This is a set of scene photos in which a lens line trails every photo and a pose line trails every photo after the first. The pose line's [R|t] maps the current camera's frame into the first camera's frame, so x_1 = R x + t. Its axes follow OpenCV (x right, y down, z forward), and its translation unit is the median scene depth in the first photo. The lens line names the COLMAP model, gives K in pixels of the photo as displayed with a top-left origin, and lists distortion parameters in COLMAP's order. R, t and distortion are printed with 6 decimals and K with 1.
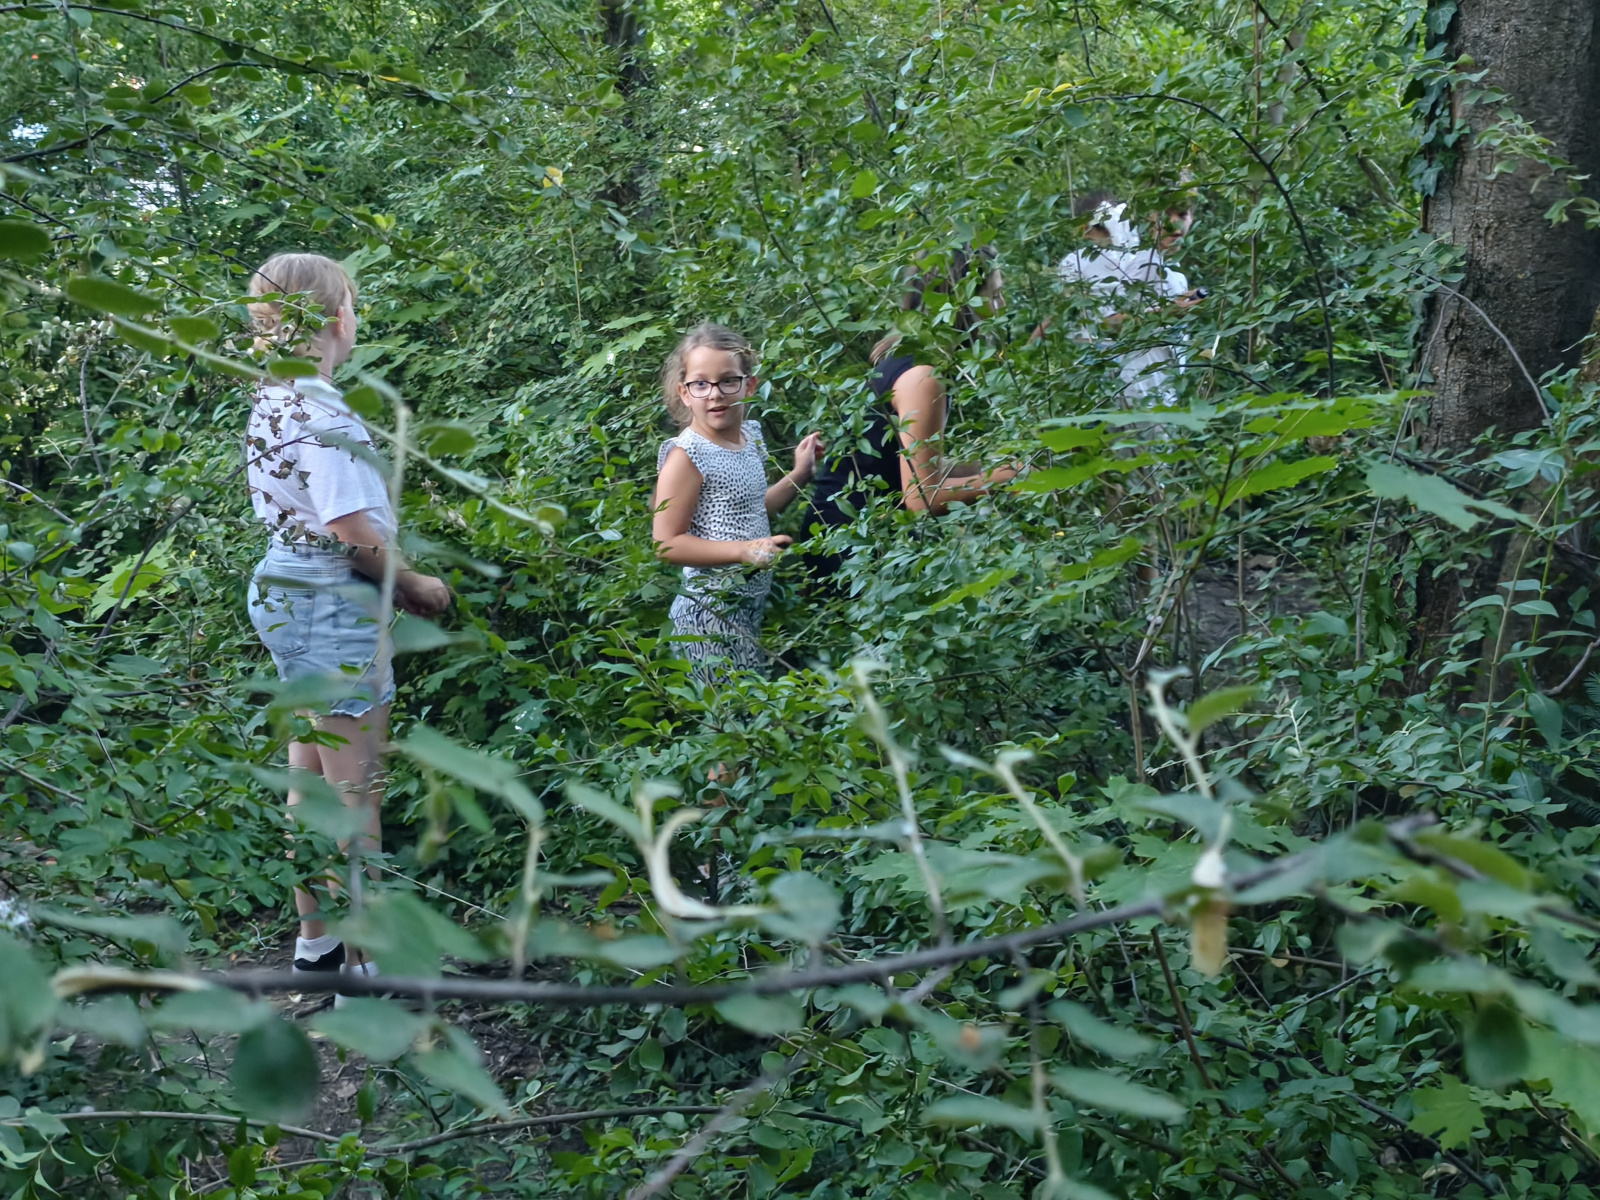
lens RADIAL K [[2021.0, 0, 809.5], [0, 2021.0, 594.0], [0, 0, 1]] dist [0.019620, 0.000000]
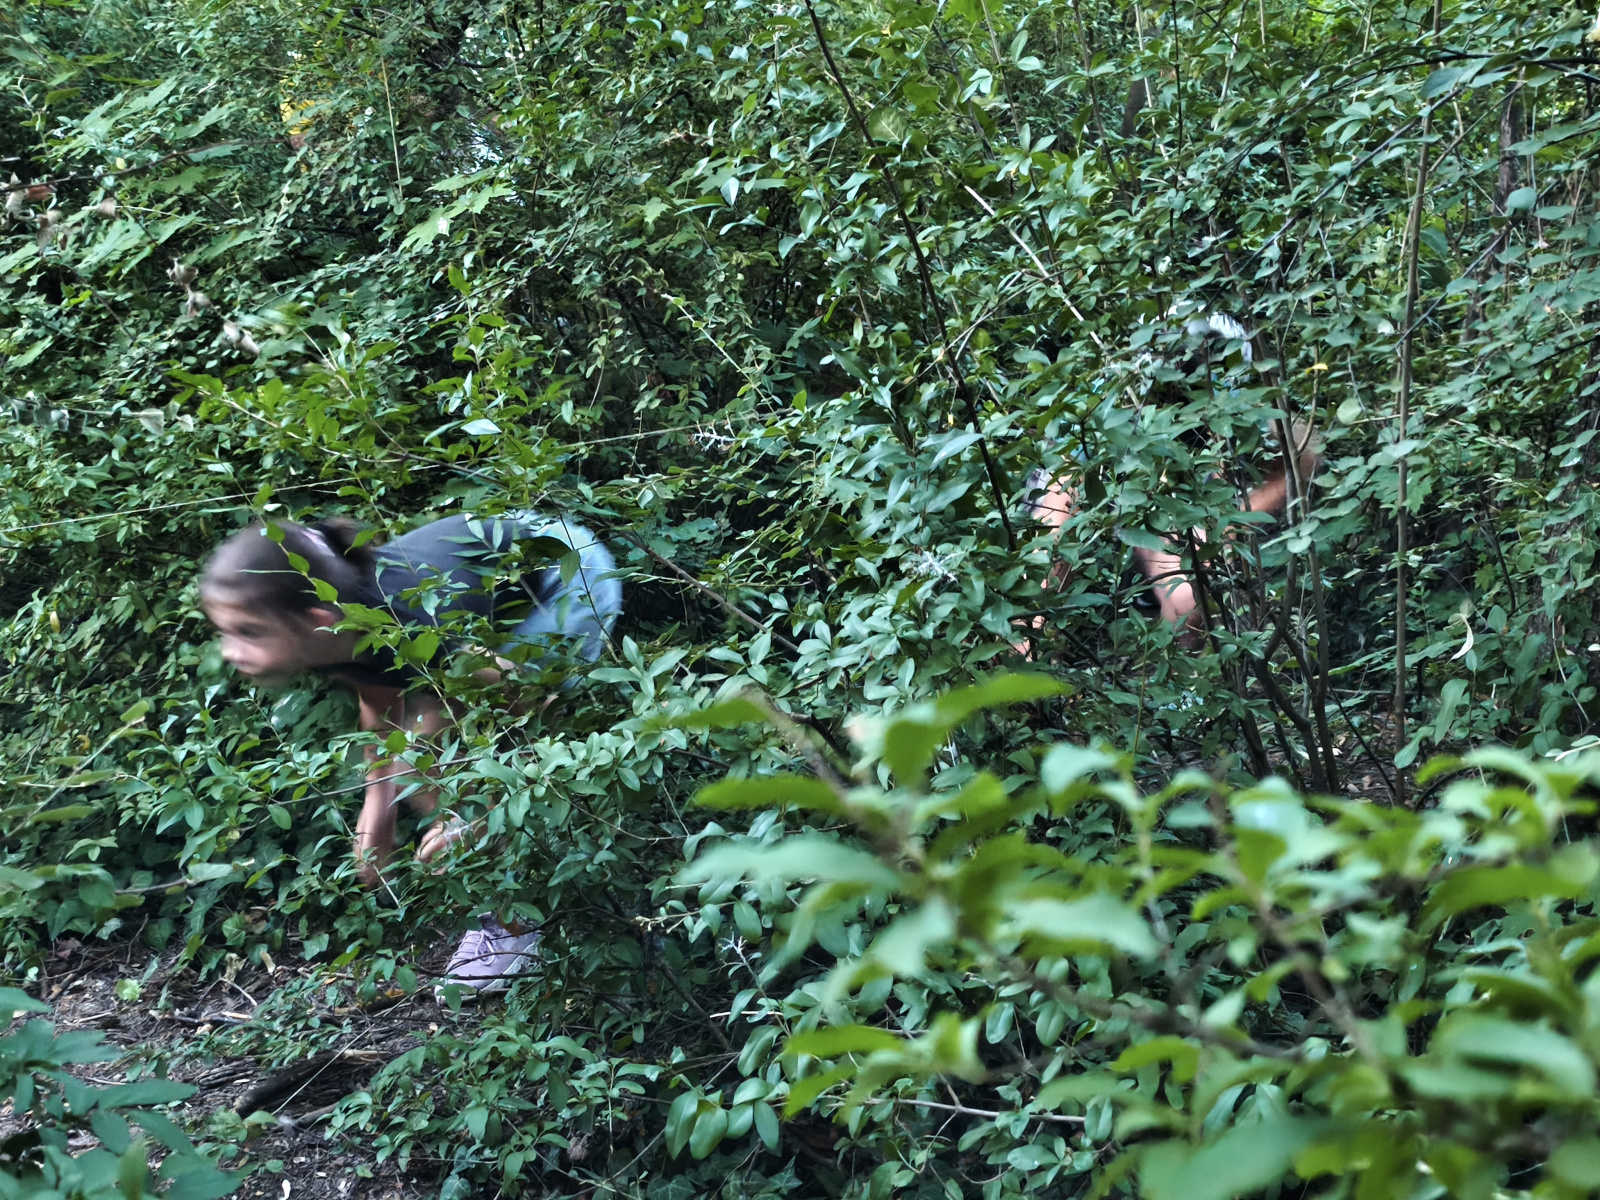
lens RADIAL K [[1919.0, 0, 809.2], [0, 1919.0, 601.0], [0, 0, 1]] dist [0.008003, 0.000000]
pose [[0.993850, -0.029669, 0.106685, -0.056498], [0.026142, 0.999069, 0.034306, 0.008286], [-0.107603, -0.031306, 0.993701, 0.335166]]
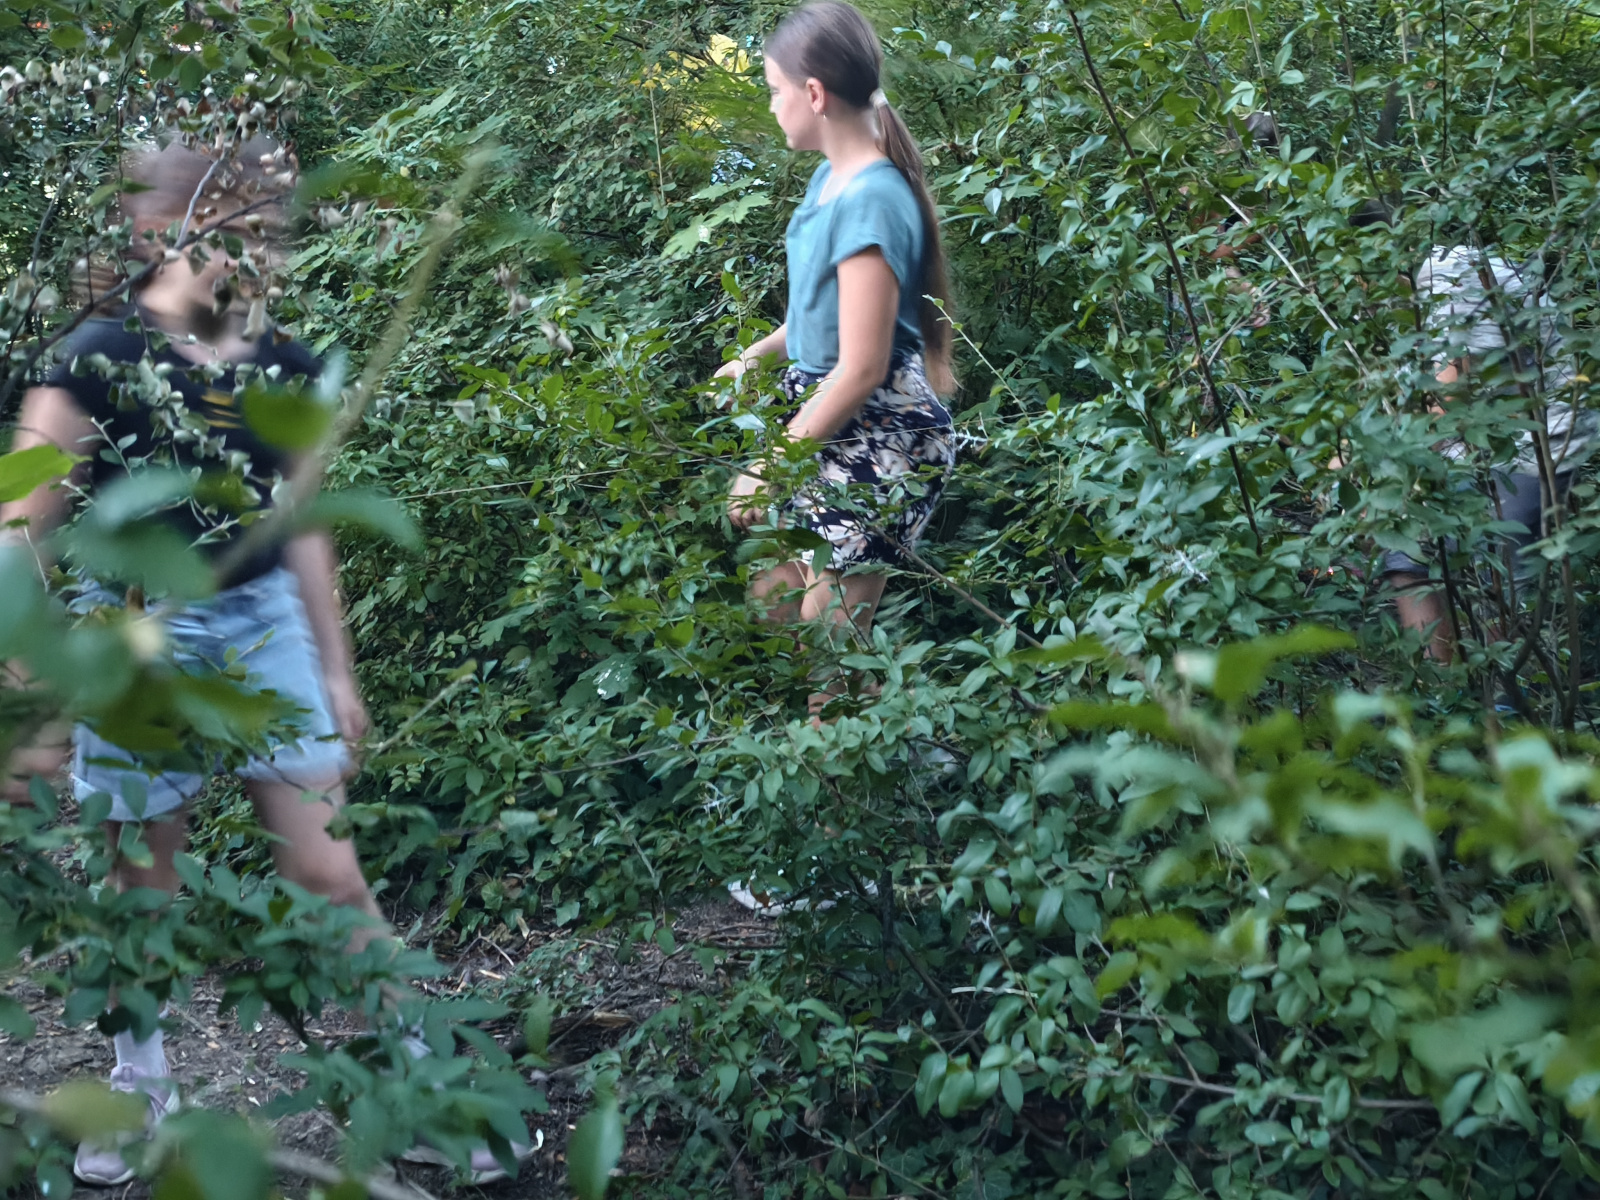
lens RADIAL K [[1919.0, 0, 790.8], [0, 1919.0, 597.7], [0, 0, 1]] dist [0.008003, 0.000000]
pose [[0.999817, 0.000967, -0.019096, -0.066245], [-0.000398, 0.999558, 0.029732, 0.010519], [0.019116, -0.029719, 0.999375, 0.311349]]
